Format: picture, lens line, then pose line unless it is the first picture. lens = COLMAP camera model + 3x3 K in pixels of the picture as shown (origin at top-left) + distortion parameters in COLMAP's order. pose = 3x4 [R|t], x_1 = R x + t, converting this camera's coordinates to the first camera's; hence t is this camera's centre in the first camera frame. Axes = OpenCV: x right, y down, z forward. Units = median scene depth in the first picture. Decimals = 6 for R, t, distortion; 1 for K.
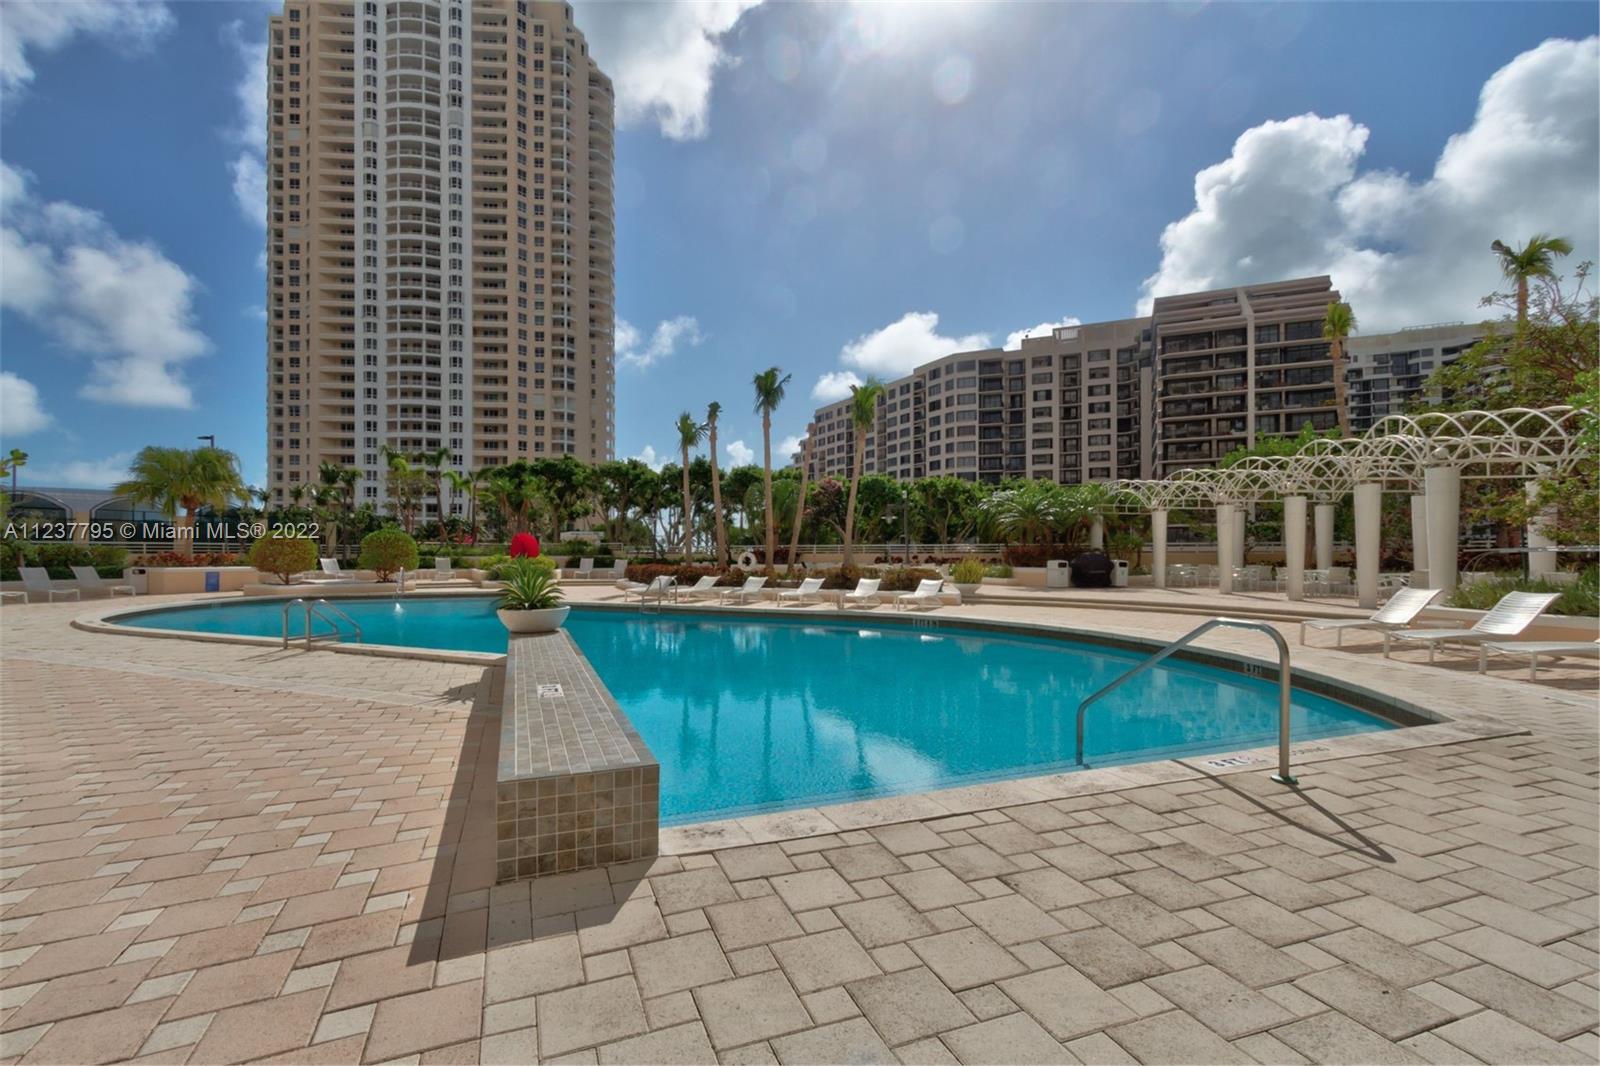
lens RADIAL K [[717.8, 0, 804.2], [0, 717.8, 541.6], [0, 0, 1]] dist [-0.001715, -0.000142]
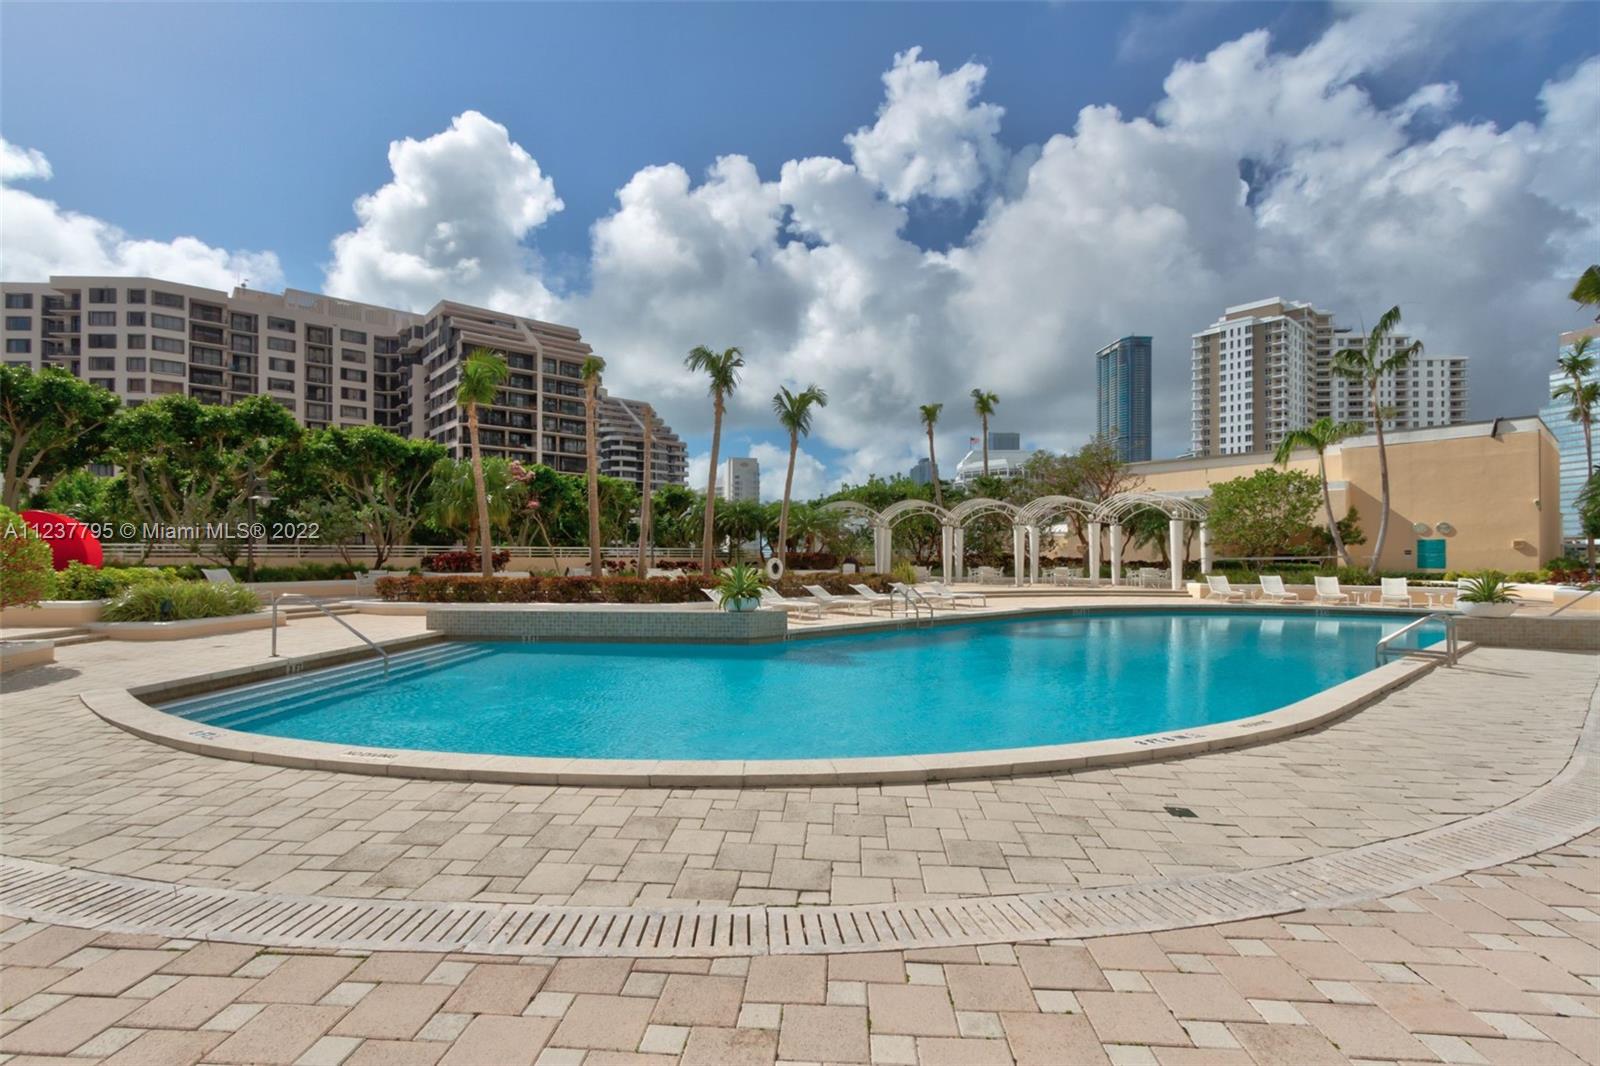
lens RADIAL K [[717.8, 0, 804.2], [0, 717.8, 541.6], [0, 0, 1]] dist [-0.001715, -0.000142]
pose [[0.419147, 0.016679, 0.907765, -0.167640], [-0.016416, 0.999807, -0.010790, 0.000582], [-0.907770, -0.010379, 0.419340, 0.096690]]
